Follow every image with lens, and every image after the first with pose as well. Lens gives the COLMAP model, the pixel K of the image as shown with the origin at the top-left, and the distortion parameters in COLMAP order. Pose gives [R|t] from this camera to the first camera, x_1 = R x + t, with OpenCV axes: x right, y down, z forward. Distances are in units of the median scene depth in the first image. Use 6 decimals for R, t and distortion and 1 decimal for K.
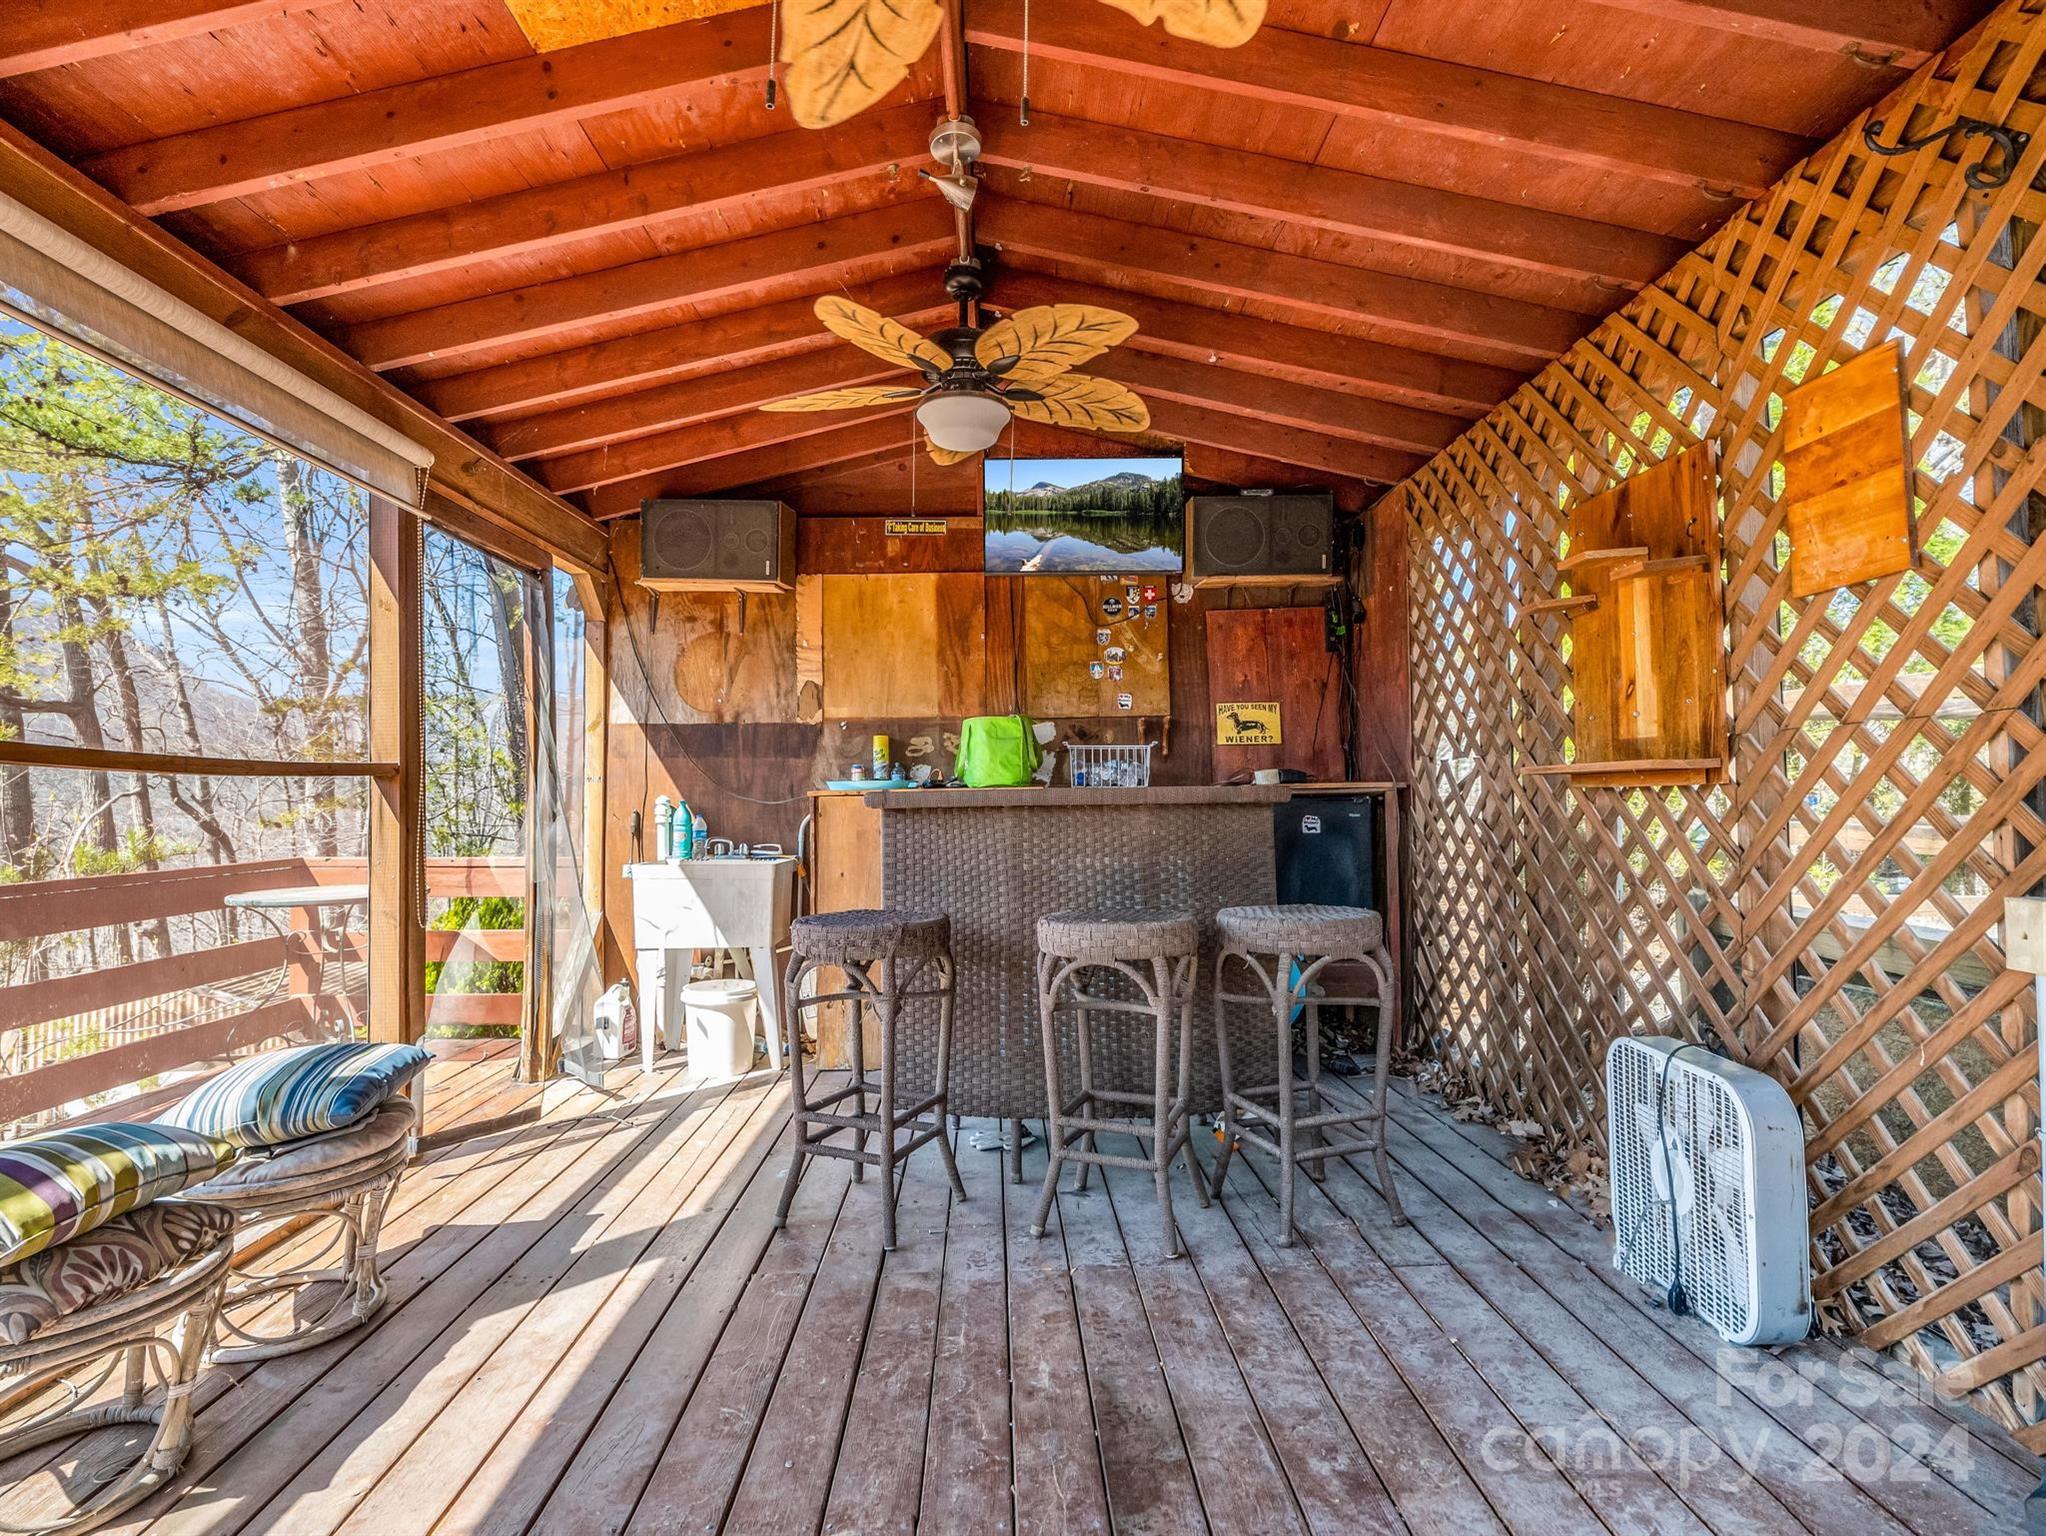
lens RADIAL K [[1019.9, 0, 1007.4], [0, 1019.9, 771.1], [0, 0, 1]] dist [-0.010439, -0.004517]
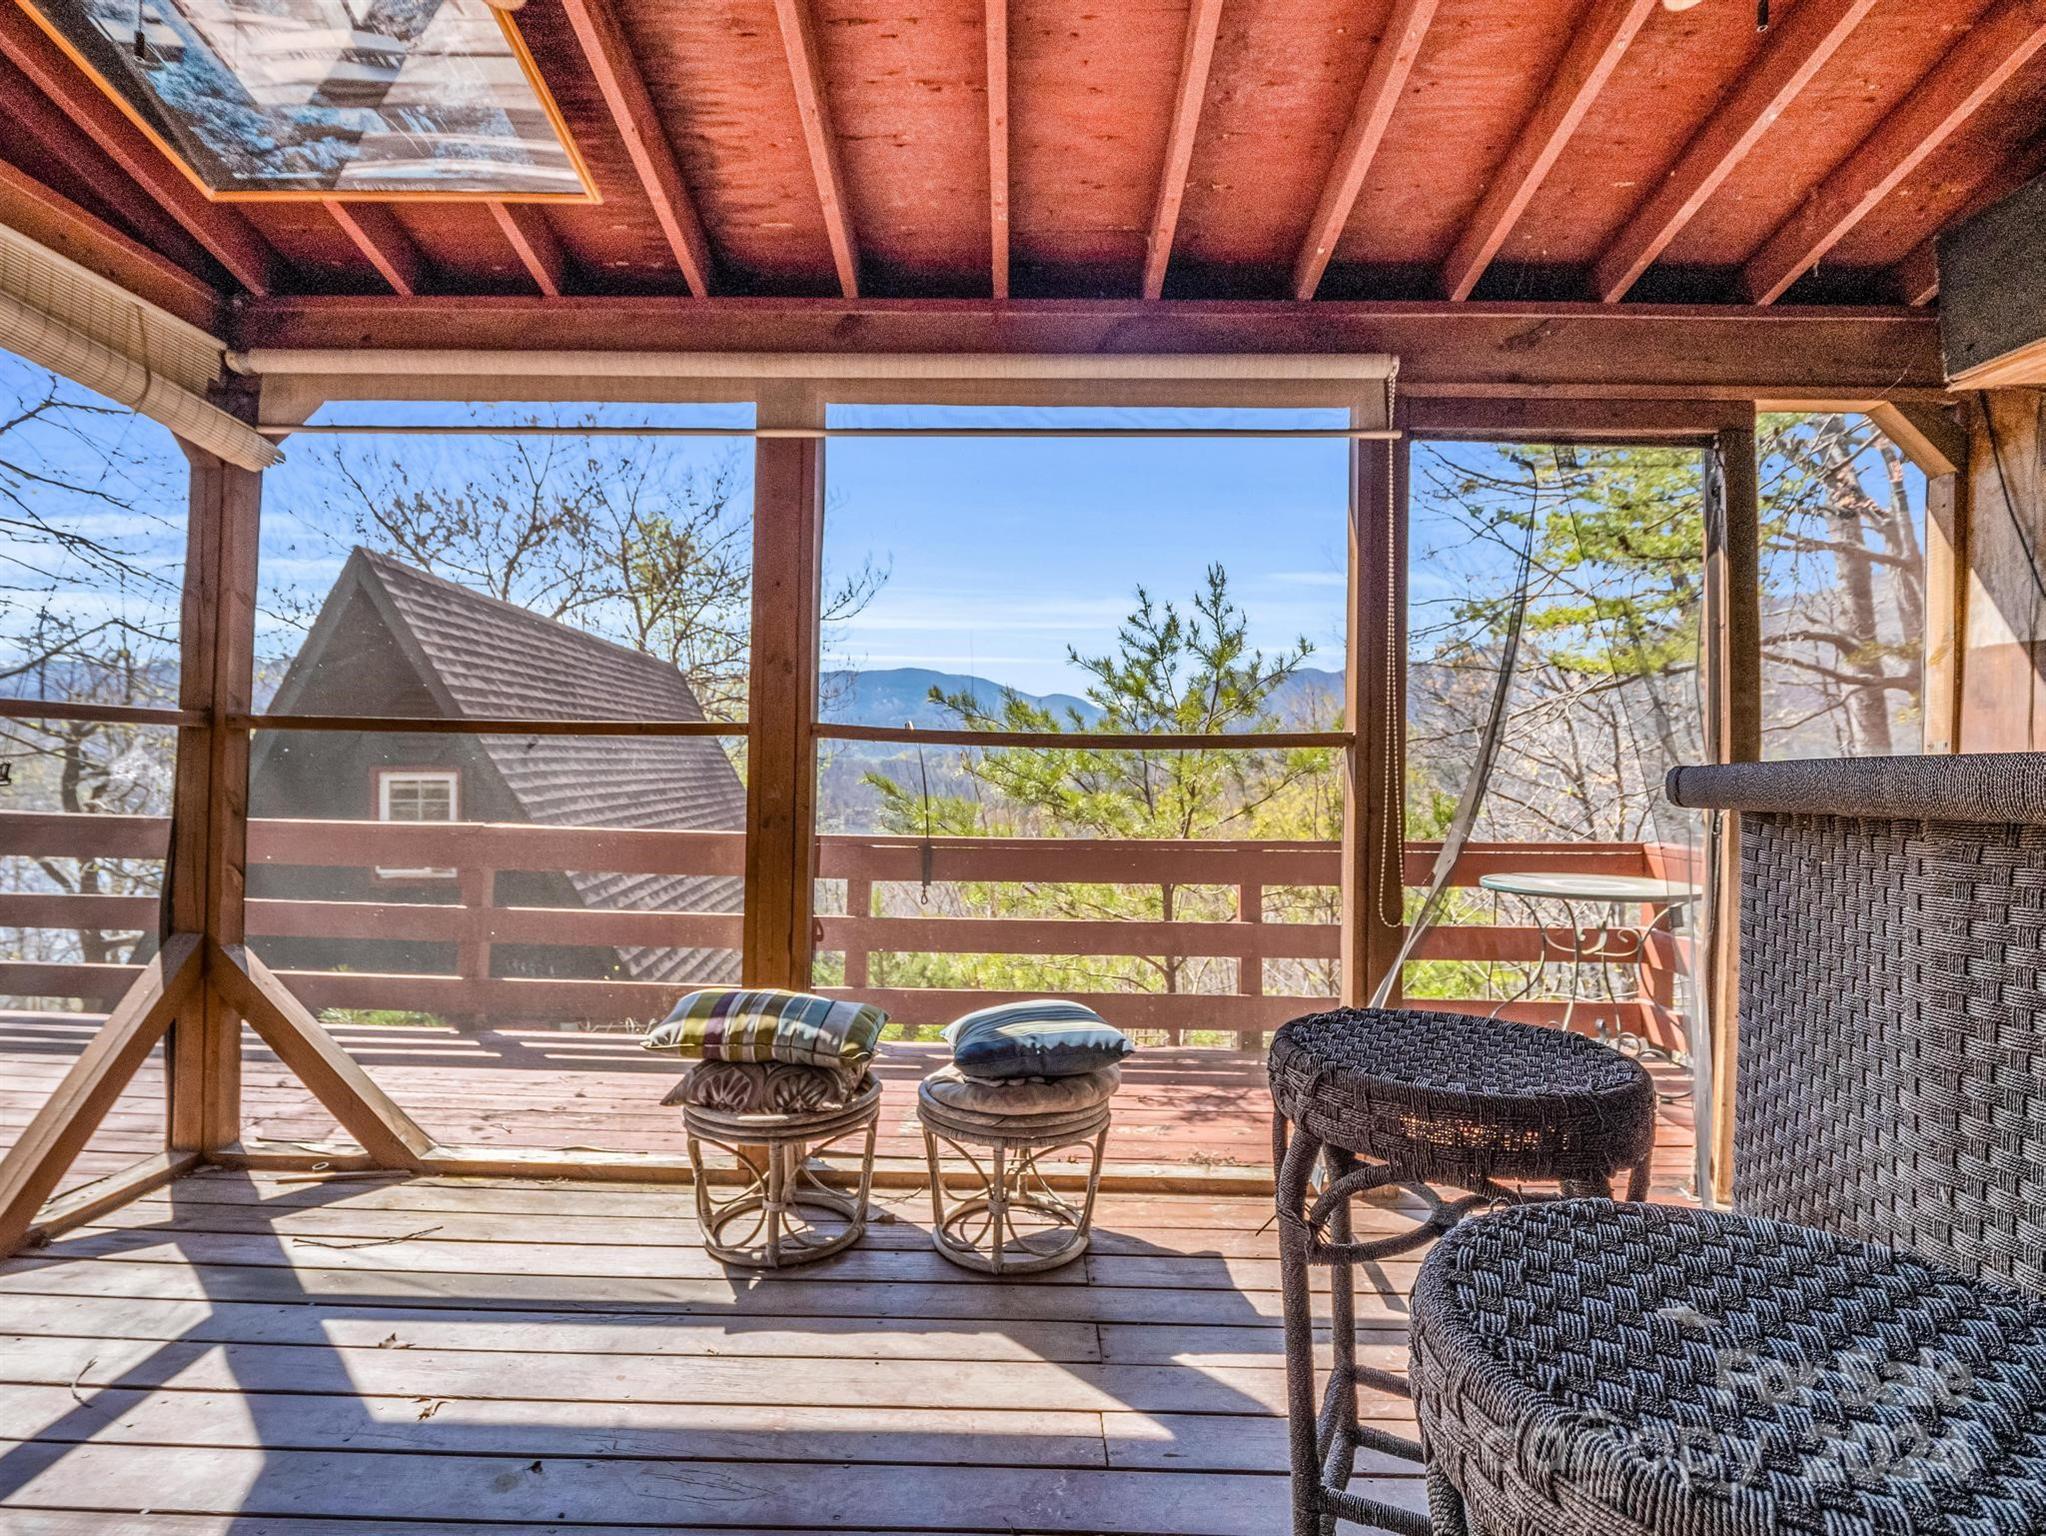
lens RADIAL K [[1019.9, 0, 1002.5], [0, 1019.9, 766.8], [0, 0, 1]] dist [-0.010439, -0.004517]
pose [[-0.031105, 0.003060, -0.999511, 0.190043], [0.014757, 0.999888, 0.002601, 0.010275], [0.999407, -0.014669, -0.031146, 0.488159]]
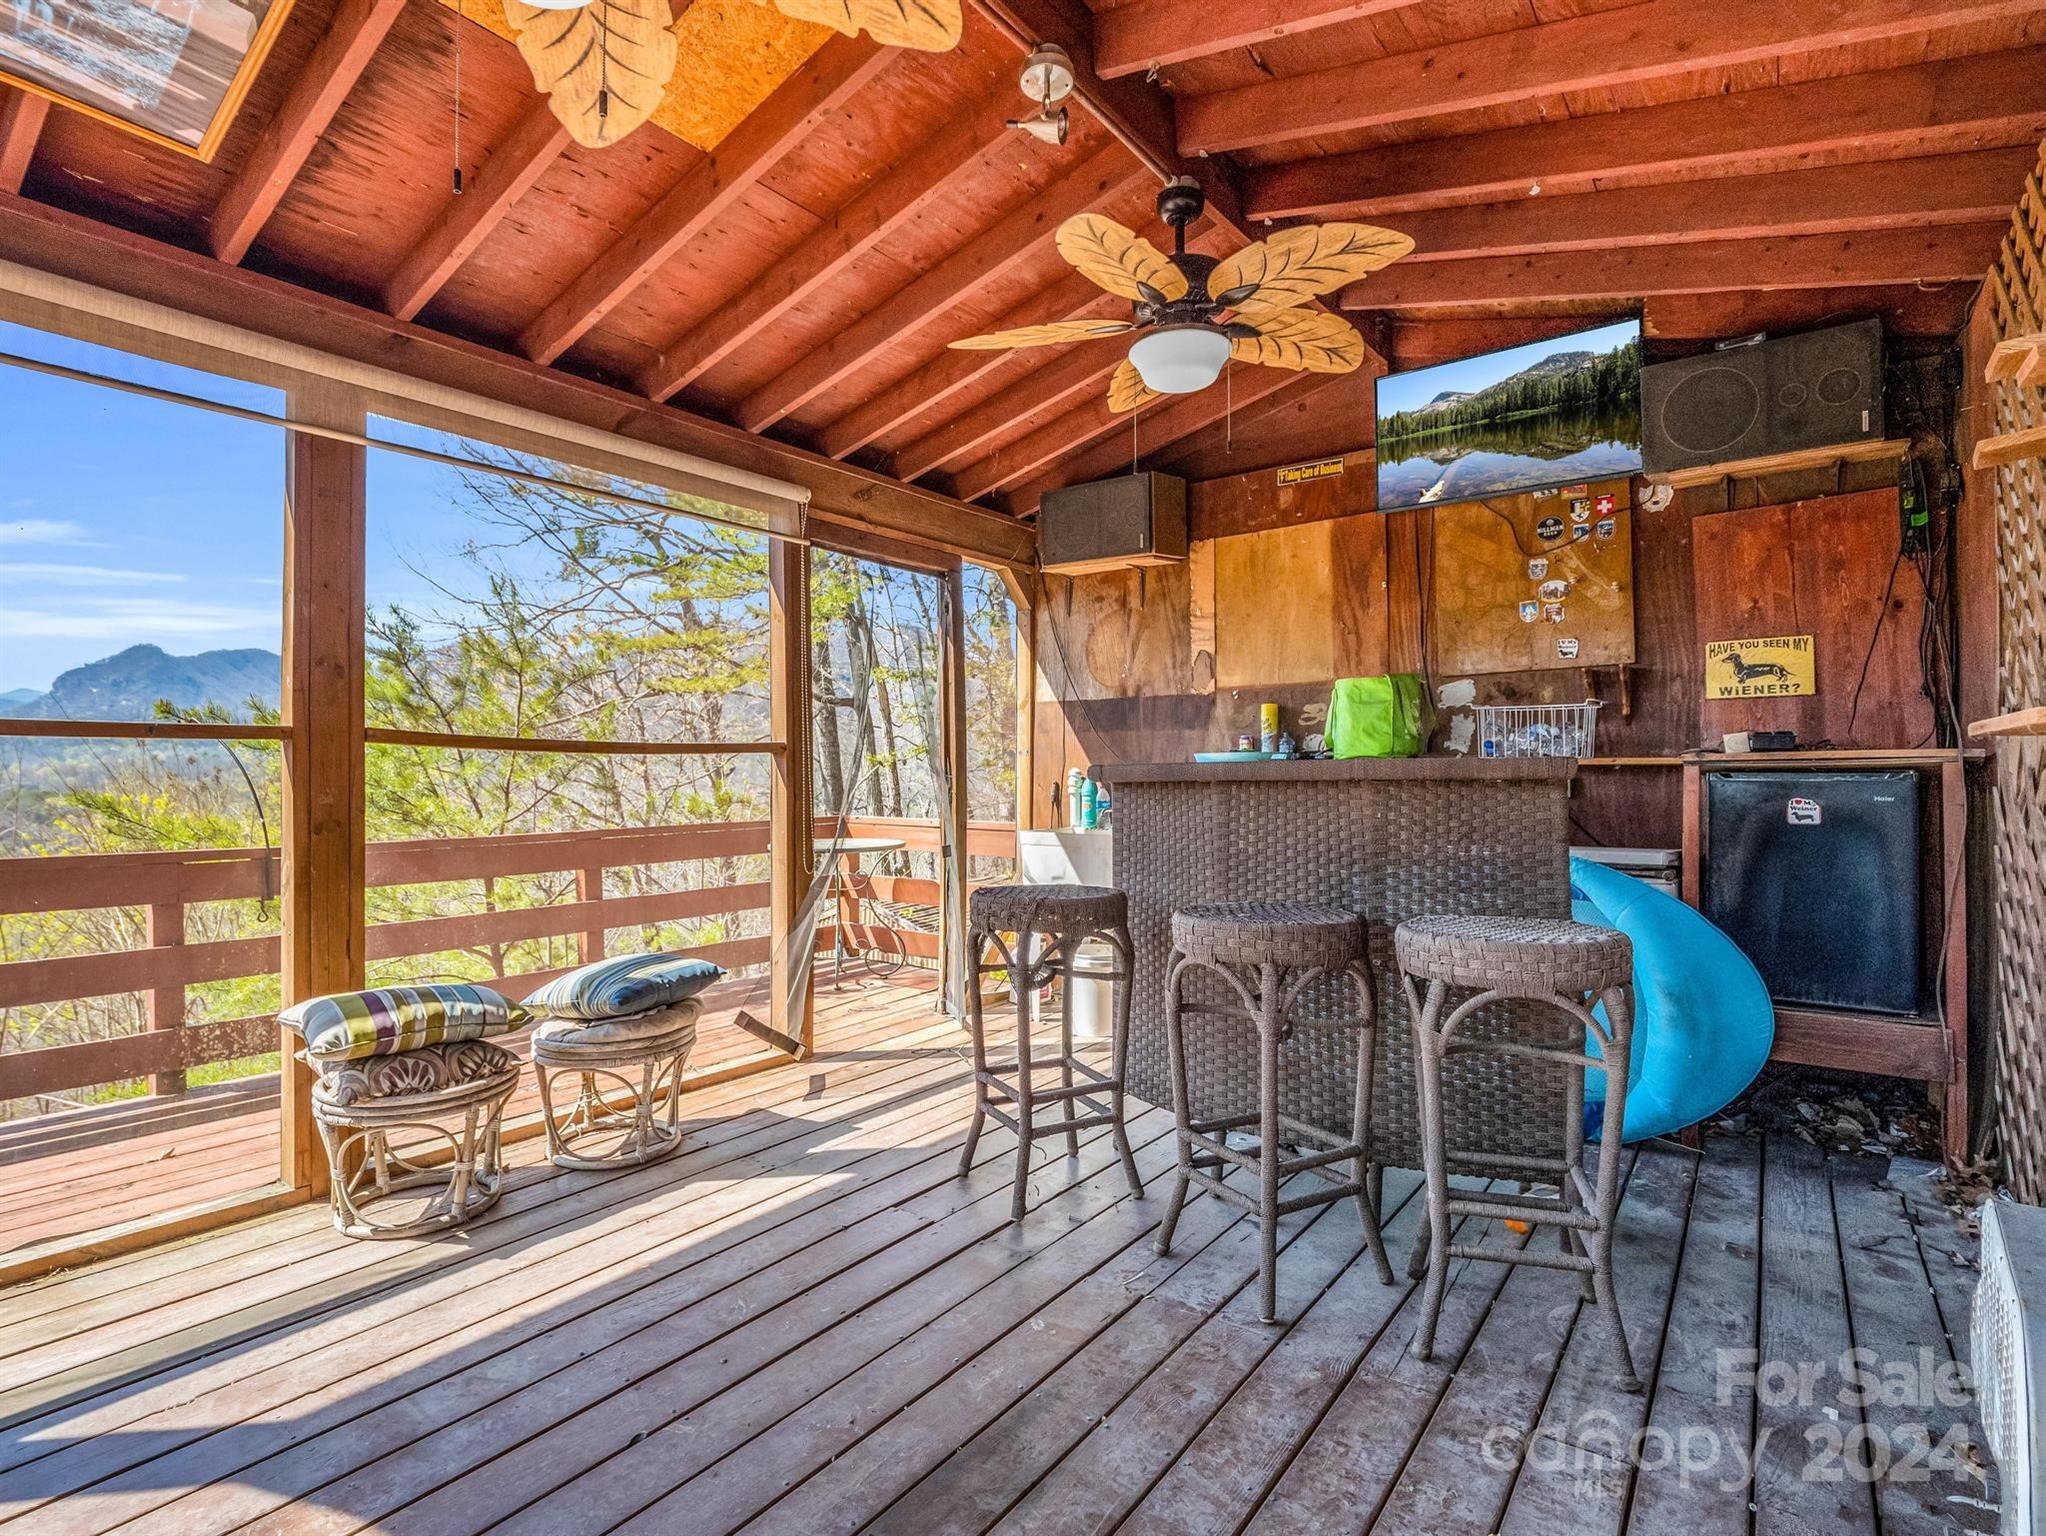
lens RADIAL K [[1019.9, 0, 1005.4], [0, 1019.9, 773.0], [0, 0, 1]] dist [-0.010439, -0.004517]
pose [[0.785728, 0.003970, -0.618559, 0.267543], [0.014974, 0.999564, 0.025436, 0.001150], [0.618391, -0.029247, 0.785326, 0.117958]]
